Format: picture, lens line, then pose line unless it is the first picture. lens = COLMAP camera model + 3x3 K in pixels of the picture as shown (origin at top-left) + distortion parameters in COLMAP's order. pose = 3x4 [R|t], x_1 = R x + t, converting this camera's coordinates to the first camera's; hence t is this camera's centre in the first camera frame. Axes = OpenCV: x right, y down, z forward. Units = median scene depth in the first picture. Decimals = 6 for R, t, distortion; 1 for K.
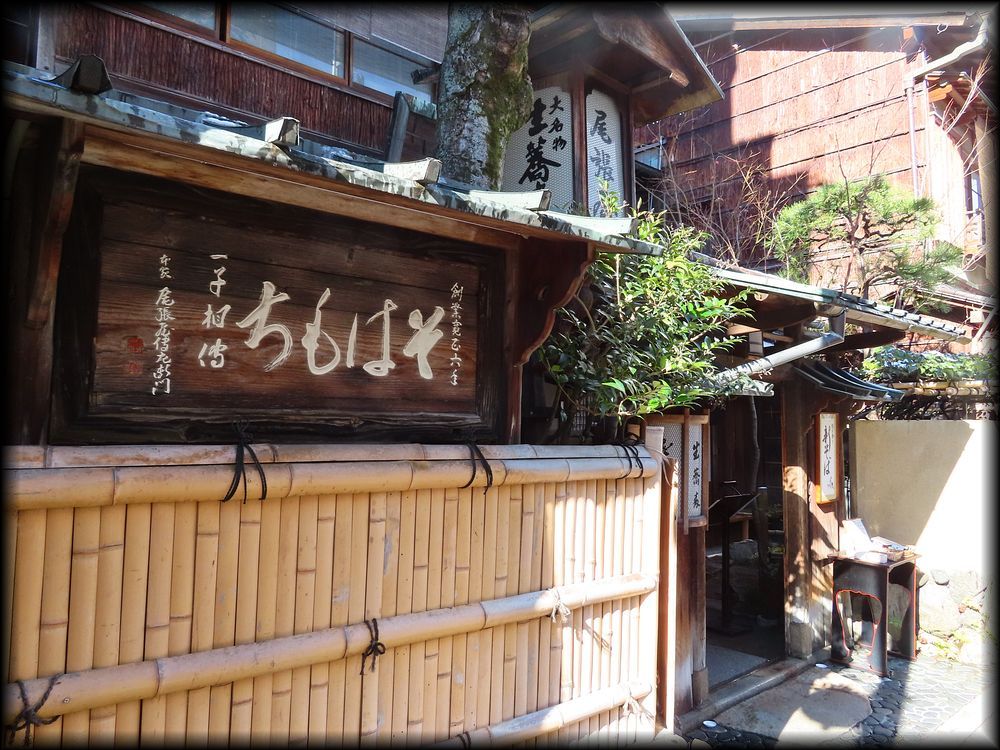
lens RADIAL K [[713.3, 0, 504.1], [0, 713.3, 377.4], [0, 0, 1]] dist [-0.006512, 0.004422]
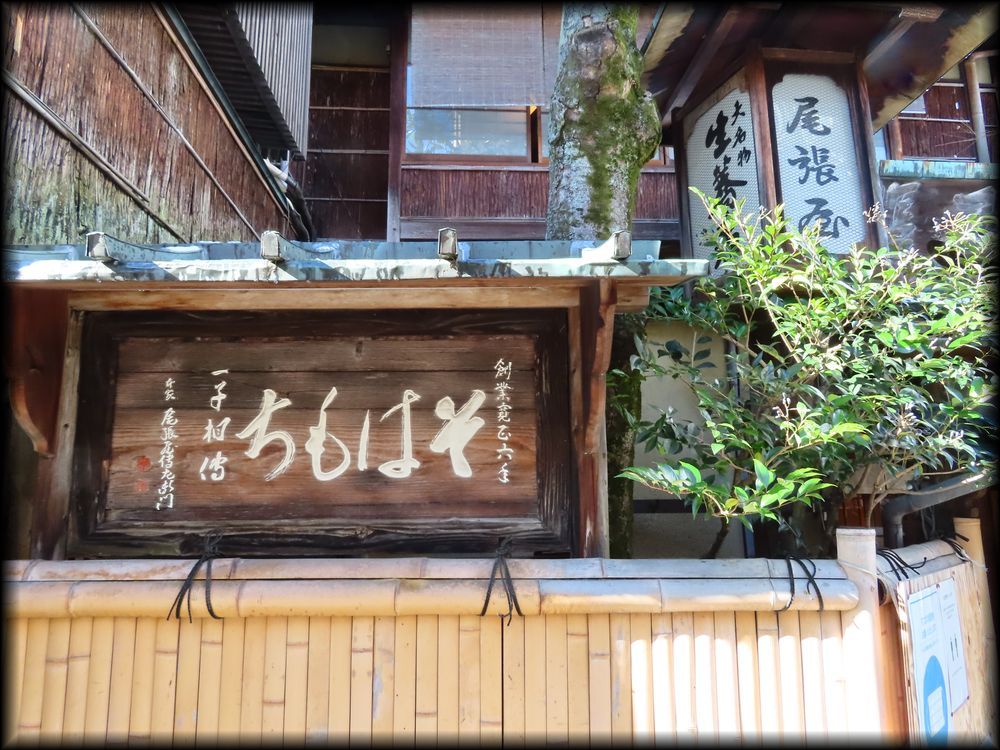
lens RADIAL K [[713.3, 0, 504.1], [0, 713.3, 377.4], [0, 0, 1]] dist [-0.006512, 0.004422]
pose [[0.786710, -0.133926, -0.602621, 0.503539], [0.059089, 0.988038, -0.142441, 0.009436], [0.614489, 0.076452, 0.785212, 0.402440]]
